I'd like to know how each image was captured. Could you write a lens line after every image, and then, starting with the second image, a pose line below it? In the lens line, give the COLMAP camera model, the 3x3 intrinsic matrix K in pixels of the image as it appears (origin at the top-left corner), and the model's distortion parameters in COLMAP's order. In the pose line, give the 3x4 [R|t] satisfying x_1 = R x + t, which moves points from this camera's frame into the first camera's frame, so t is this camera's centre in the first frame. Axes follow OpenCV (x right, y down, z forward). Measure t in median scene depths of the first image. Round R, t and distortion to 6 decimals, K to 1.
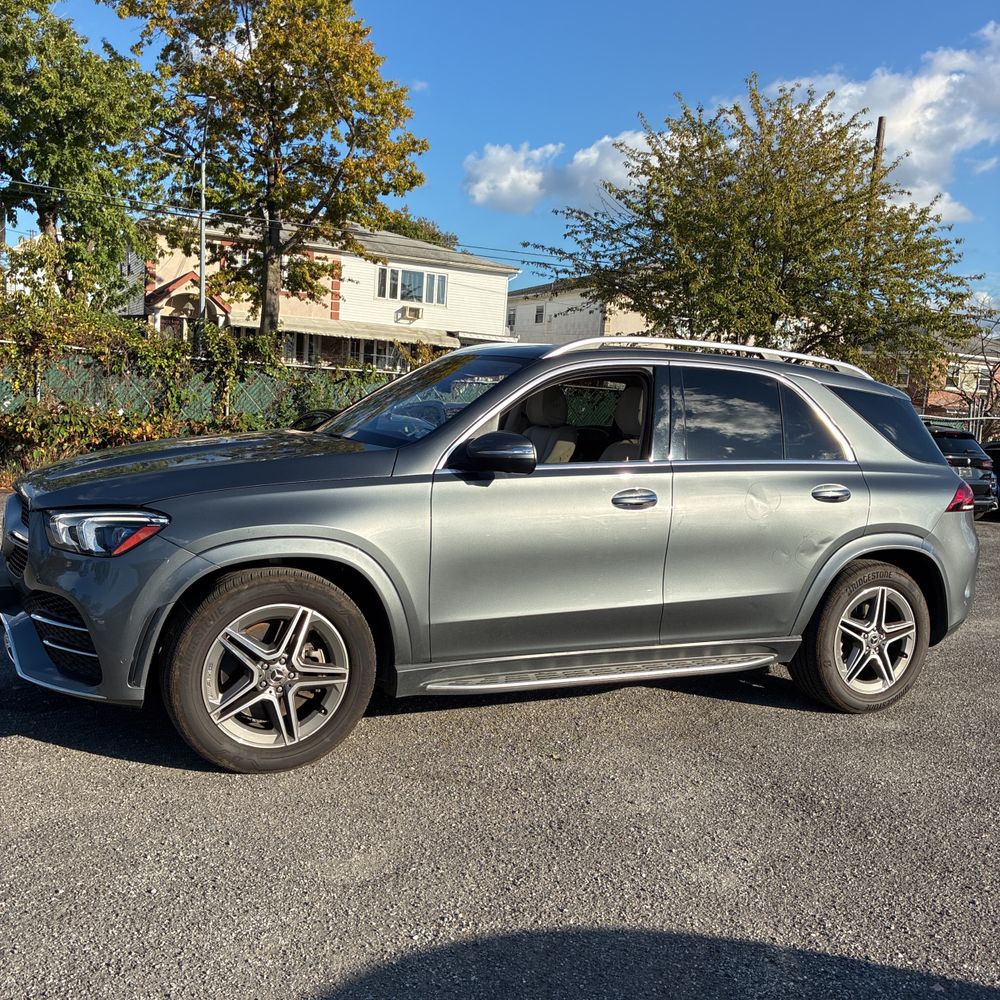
lens RADIAL K [[985.0, 0, 483.6], [0, 985.0, 480.9], [0, 0, 1]] dist [0.027546, 0.003872]
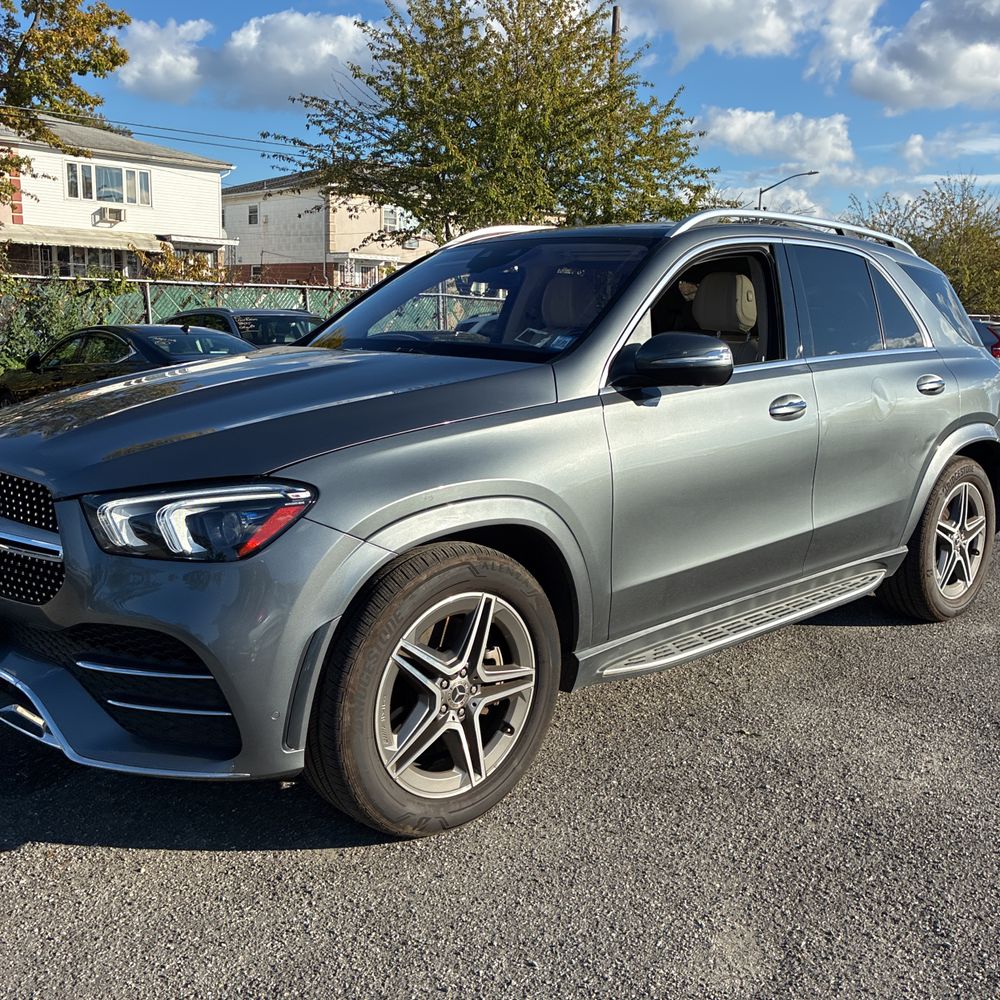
lens RADIAL K [[993.7, 0, 500.7], [0, 993.7, 462.6], [0, 0, 1]] dist [0.065913, -0.093663]
pose [[0.951680, -0.090594, 0.293425, -0.054398], [0.068330, 0.994011, 0.085283, -0.003932], [-0.299394, -0.061112, 0.952171, 0.046198]]
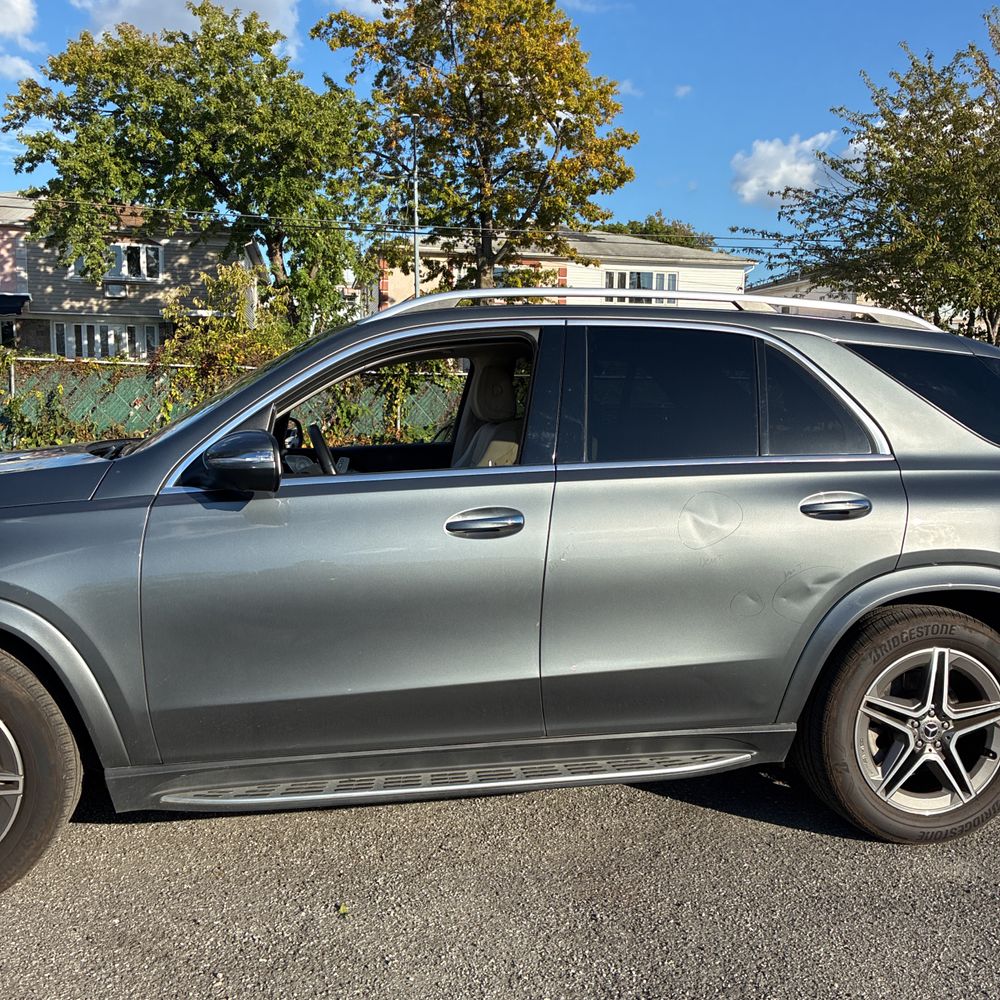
lens RADIAL K [[991.0, 0, 500.6], [0, 991.0, 467.1], [0, 0, 1]] dist [0.030694, 0.005307]
pose [[0.969243, -0.031708, -0.244056, 0.055765], [0.026127, 0.999319, -0.026072, -0.000327], [0.244716, 0.018894, 0.969411, 0.057433]]
